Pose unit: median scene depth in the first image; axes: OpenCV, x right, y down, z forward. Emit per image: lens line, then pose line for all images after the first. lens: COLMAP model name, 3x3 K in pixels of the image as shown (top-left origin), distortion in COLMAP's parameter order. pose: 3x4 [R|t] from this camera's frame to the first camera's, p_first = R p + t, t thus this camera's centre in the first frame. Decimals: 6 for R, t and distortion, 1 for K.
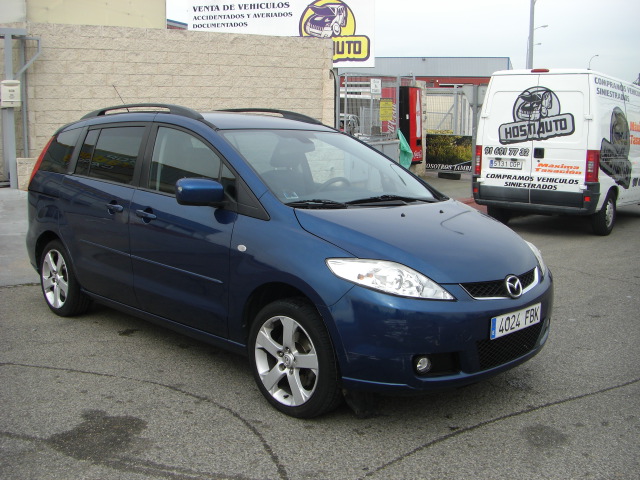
lens RADIAL K [[720.3, 0, 316.9], [0, 720.3, 238.9], [0, 0, 1]] dist [-0.188655, 0.153579]
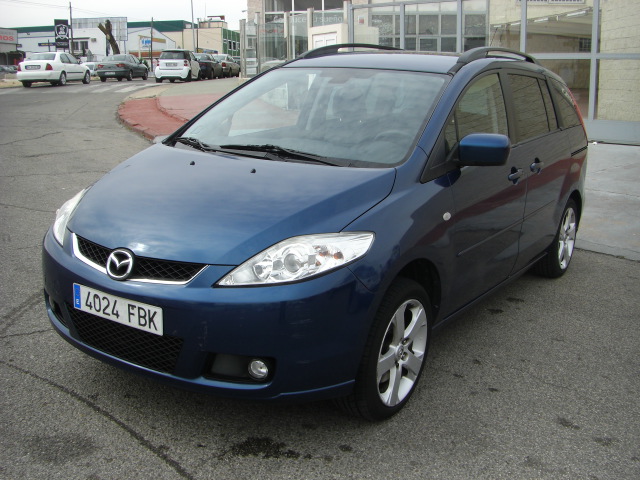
lens RADIAL K [[720.3, 0, 316.9], [0, 720.3, 238.9], [0, 0, 1]] dist [-0.188655, 0.153579]
pose [[0.204392, 0.209720, -0.956160, 1.030580], [-0.161940, 0.970566, 0.178263, -0.127522], [0.965401, 0.118404, 0.232338, 1.012761]]
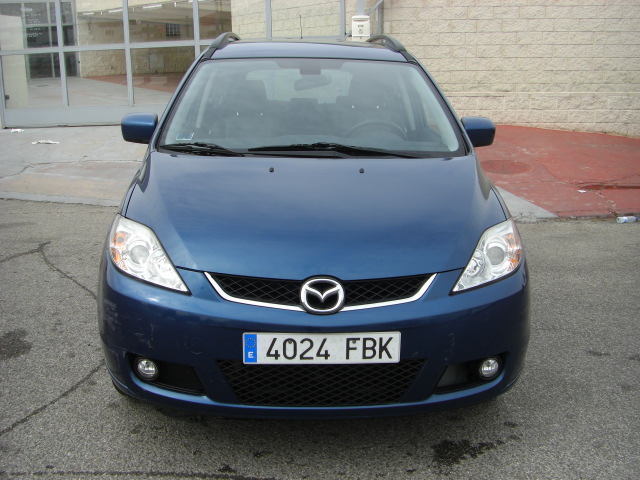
lens RADIAL K [[720.3, 0, 316.9], [0, 720.3, 238.9], [0, 0, 1]] dist [-0.188655, 0.153579]
pose [[0.739781, 0.145683, -0.656887, 0.681117], [-0.092311, 0.989022, 0.115383, -0.055688], [0.666485, -0.024721, 0.745109, 0.513898]]
